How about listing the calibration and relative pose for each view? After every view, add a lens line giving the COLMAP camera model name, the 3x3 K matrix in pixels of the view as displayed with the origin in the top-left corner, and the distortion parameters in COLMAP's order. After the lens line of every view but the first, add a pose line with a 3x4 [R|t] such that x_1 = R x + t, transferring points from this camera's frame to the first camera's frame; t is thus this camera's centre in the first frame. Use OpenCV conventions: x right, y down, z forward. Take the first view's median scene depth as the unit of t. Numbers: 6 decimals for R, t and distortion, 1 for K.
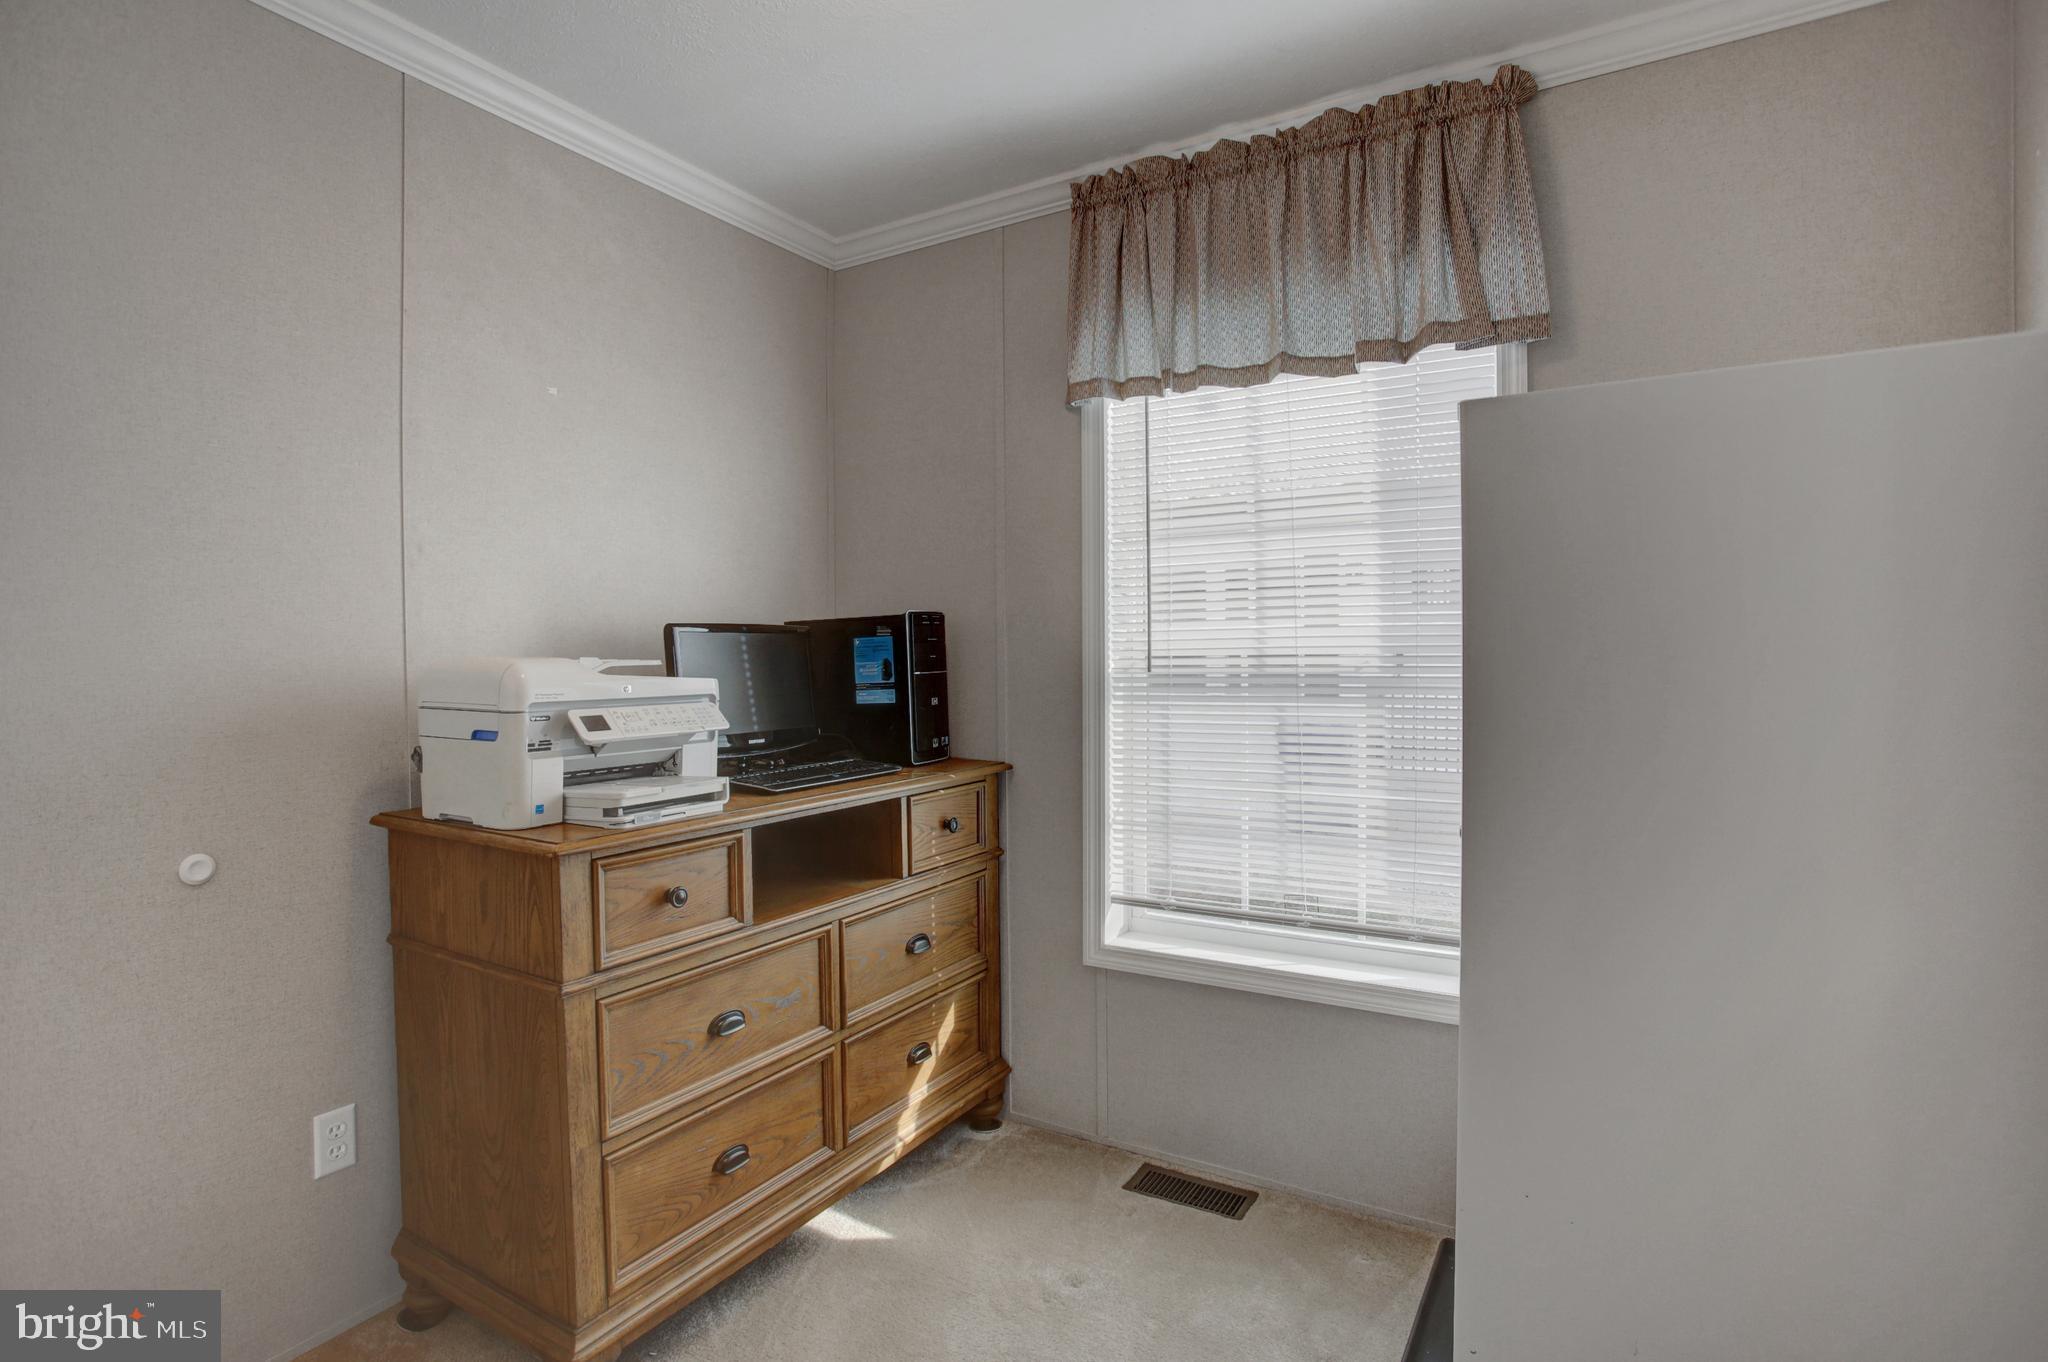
lens RADIAL K [[1025.3, 0, 1015.3], [0, 1025.3, 672.0], [0, 0, 1]] dist [-0.079024, 0.039066]
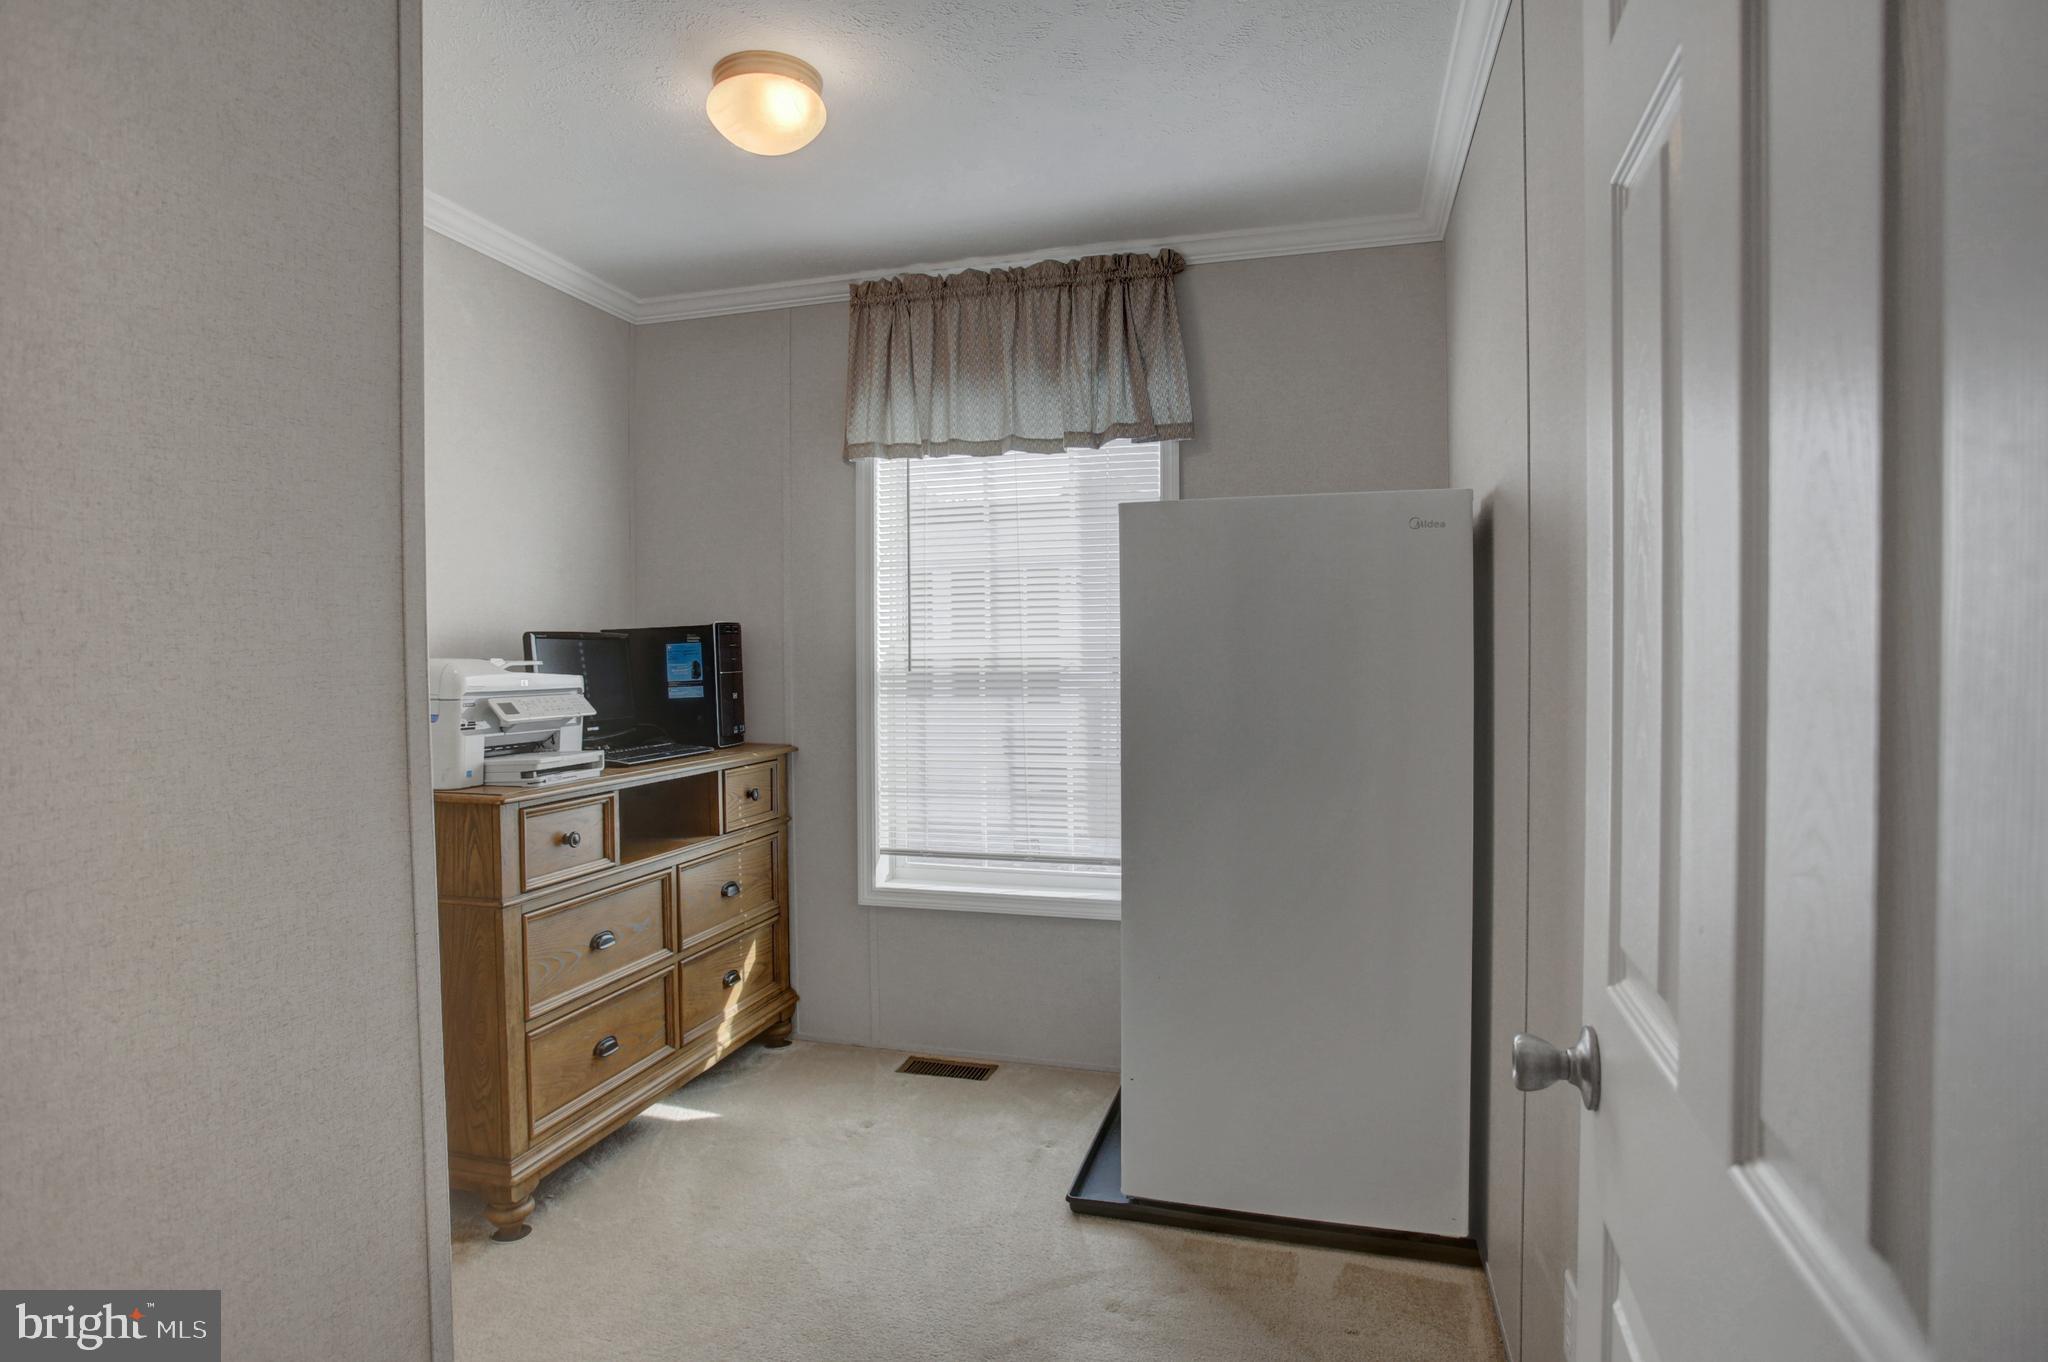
lens RADIAL K [[1052.4, 0, 1021.5], [0, 1052.4, 671.4], [0, 0, 1]] dist [-0.072538, 0.035451]
pose [[0.963427, -0.002212, 0.267963, -0.101358], [0.003803, 0.999978, -0.005417, 0.009226], [-0.267945, 0.006238, 0.963414, -0.355881]]
